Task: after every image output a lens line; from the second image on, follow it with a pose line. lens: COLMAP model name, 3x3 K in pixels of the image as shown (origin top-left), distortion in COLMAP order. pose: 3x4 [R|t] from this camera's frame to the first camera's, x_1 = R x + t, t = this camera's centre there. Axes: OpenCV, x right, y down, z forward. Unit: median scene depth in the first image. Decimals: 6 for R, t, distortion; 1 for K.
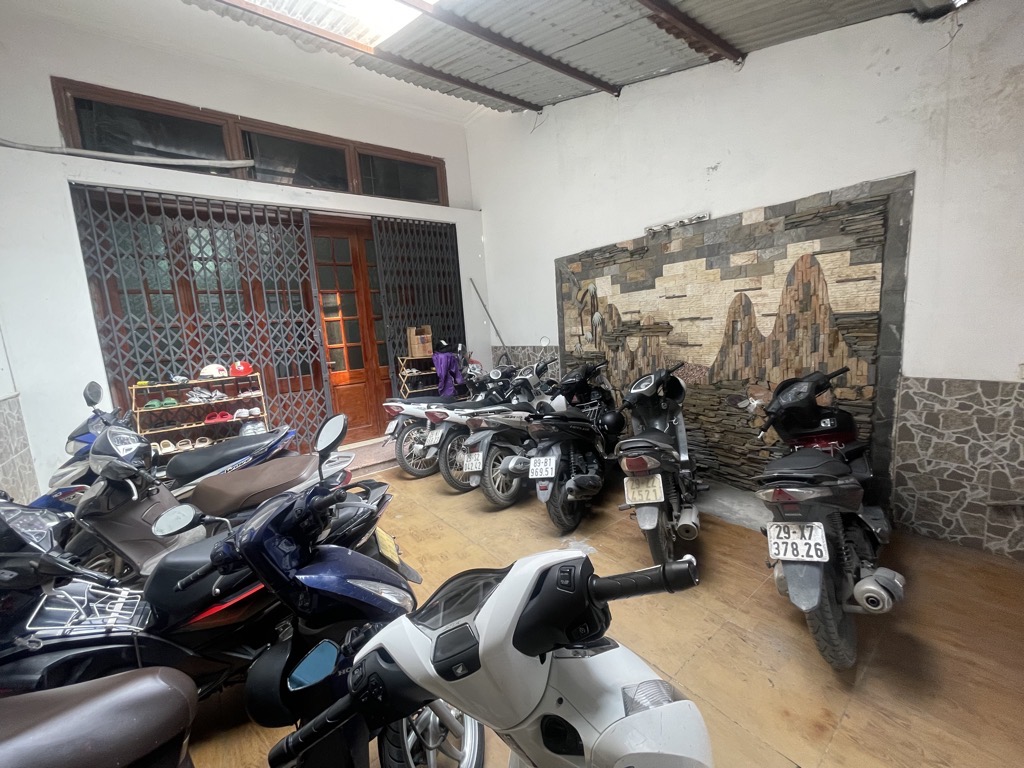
lens RADIAL K [[414.2, 0, 512.0], [0, 414.2, 384.0], [0, 0, 1]] dist [-0.011987, 0.003892]
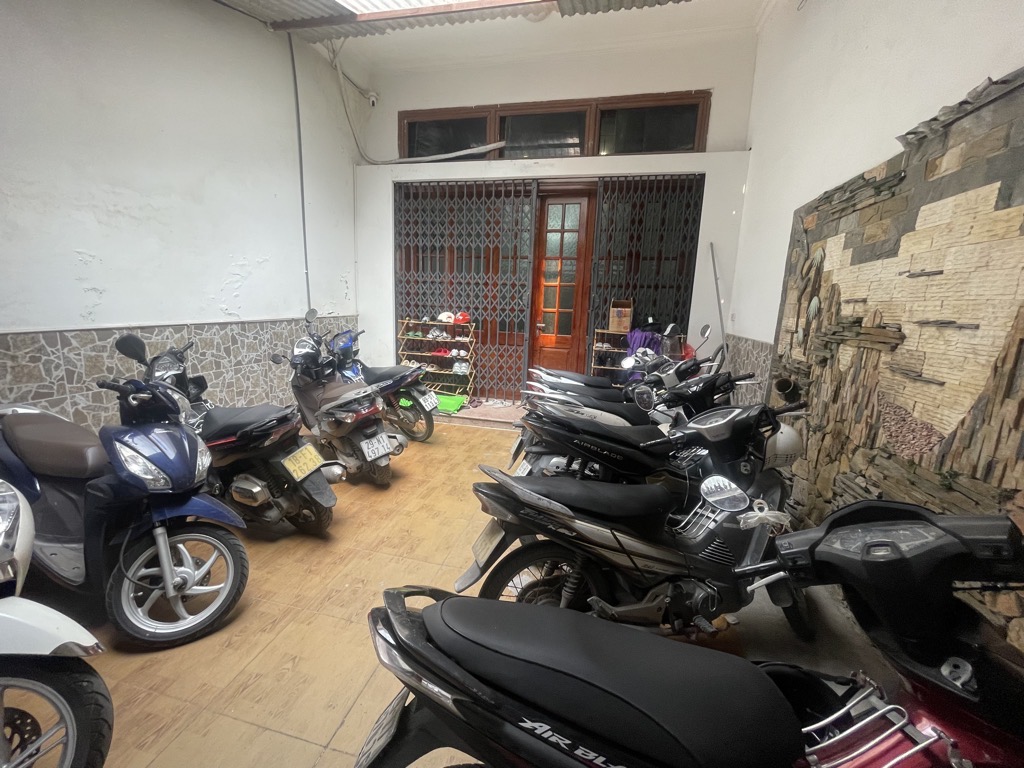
lens RADIAL K [[414.2, 0, 512.0], [0, 414.2, 384.0], [0, 0, 1]] dist [-0.011987, 0.003892]
pose [[0.619958, 0.238175, -0.747613, 0.441500], [-0.186919, 0.970215, 0.154089, -0.066226], [0.762045, 0.044214, 0.646012, 0.310576]]
